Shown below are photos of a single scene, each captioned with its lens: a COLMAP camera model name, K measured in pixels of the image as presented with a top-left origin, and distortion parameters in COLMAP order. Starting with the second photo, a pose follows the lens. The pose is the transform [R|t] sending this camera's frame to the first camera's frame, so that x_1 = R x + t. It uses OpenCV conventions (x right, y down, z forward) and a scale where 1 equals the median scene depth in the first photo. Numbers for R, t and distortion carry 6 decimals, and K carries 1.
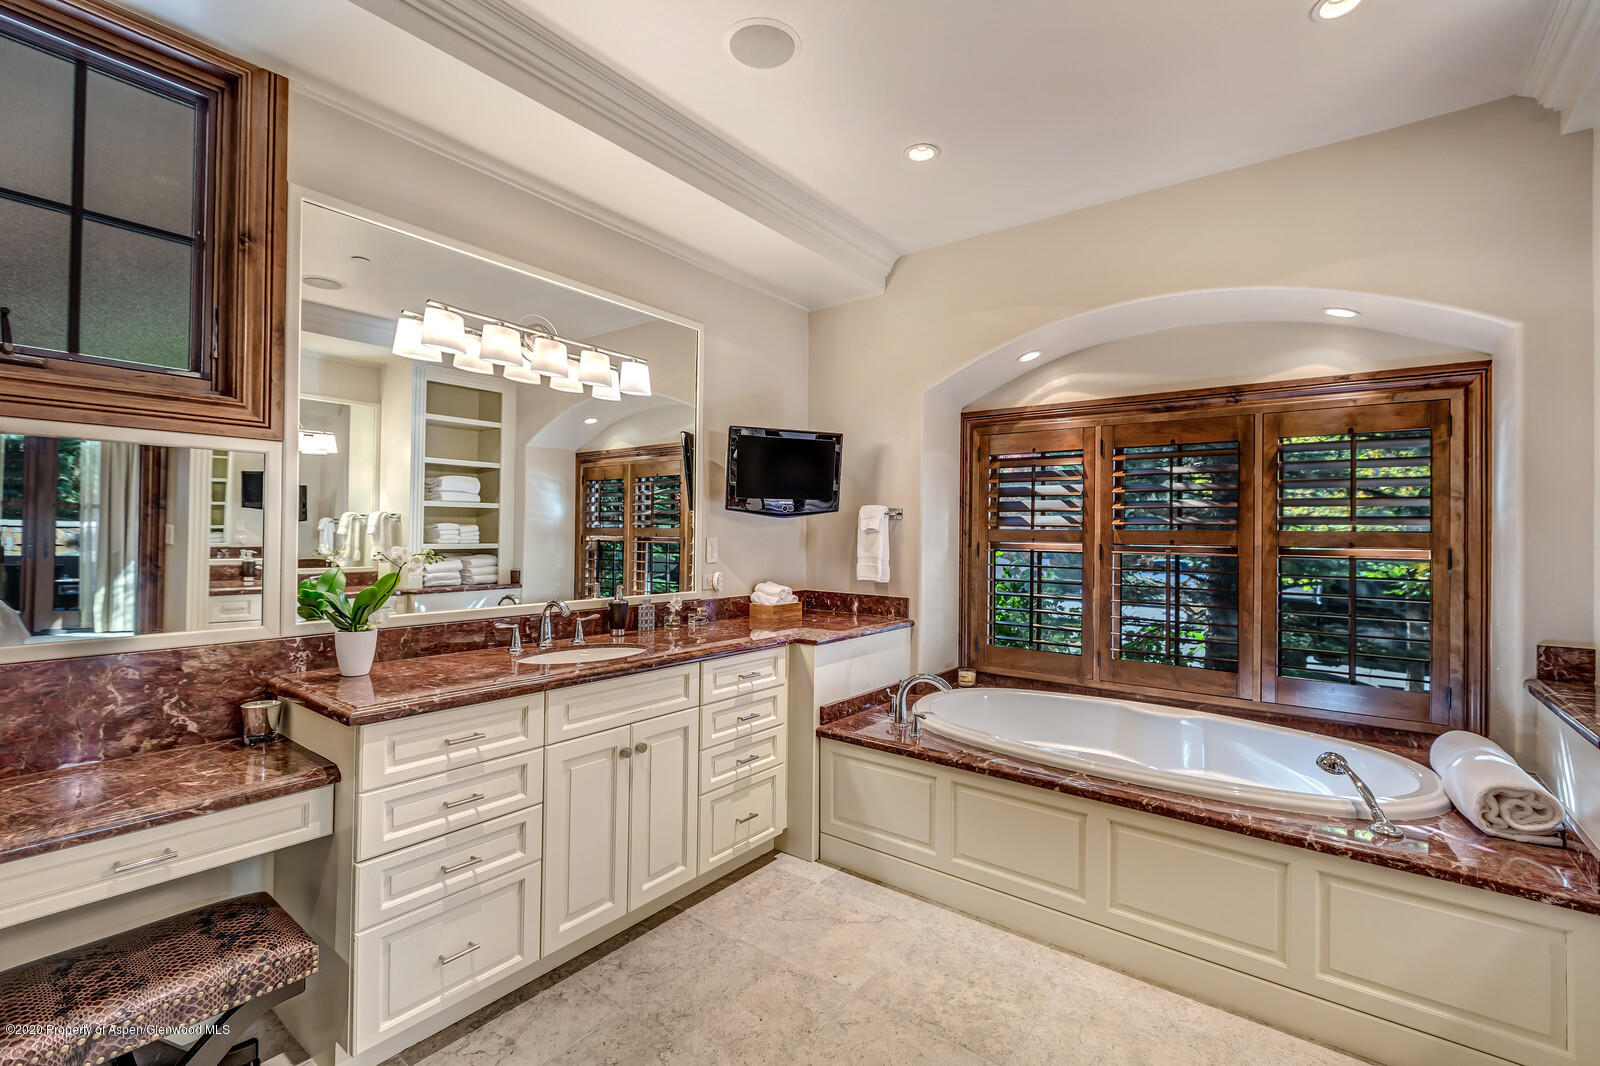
lens RADIAL K [[711.7, 0, 805.4], [0, 711.7, 528.1], [0, 0, 1]] dist [0.001723, 0.000222]
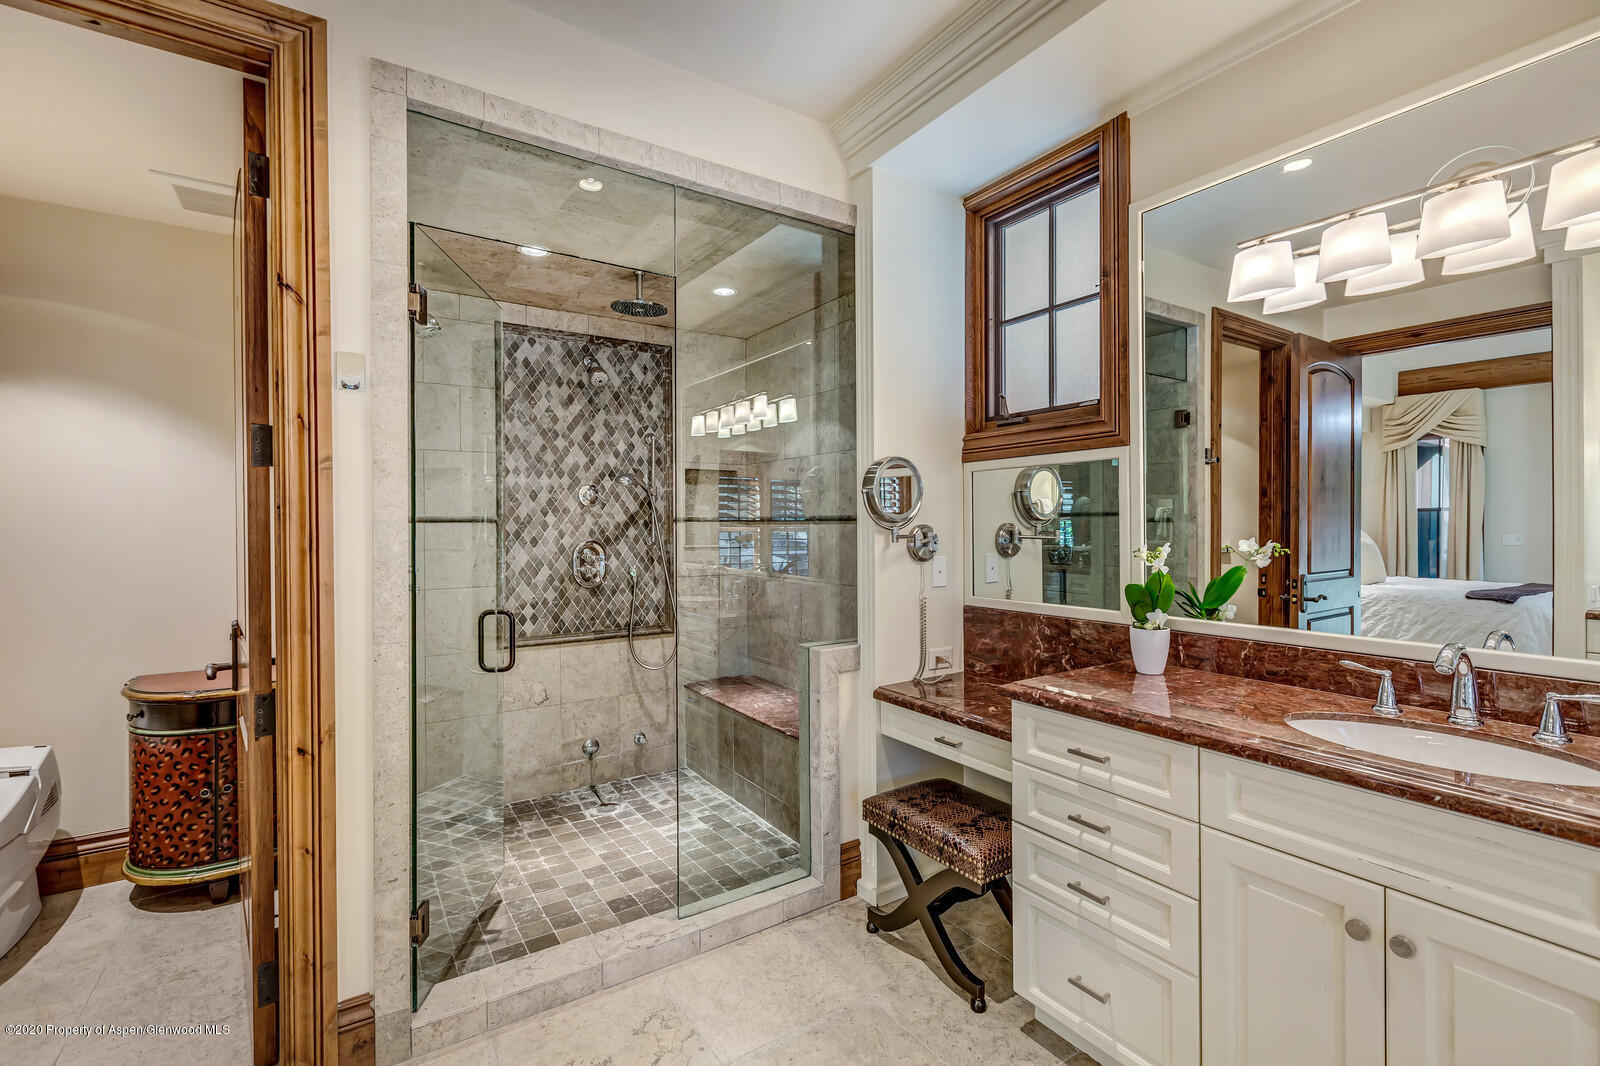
lens RADIAL K [[711.7, 0, 805.4], [0, 711.7, 528.1], [0, 0, 1]] dist [0.001723, 0.000222]
pose [[-0.331301, -0.004394, -0.943515, 0.459294], [0.009762, 0.999920, -0.008085, 0.009549], [0.943475, -0.011889, -0.331231, 0.891793]]
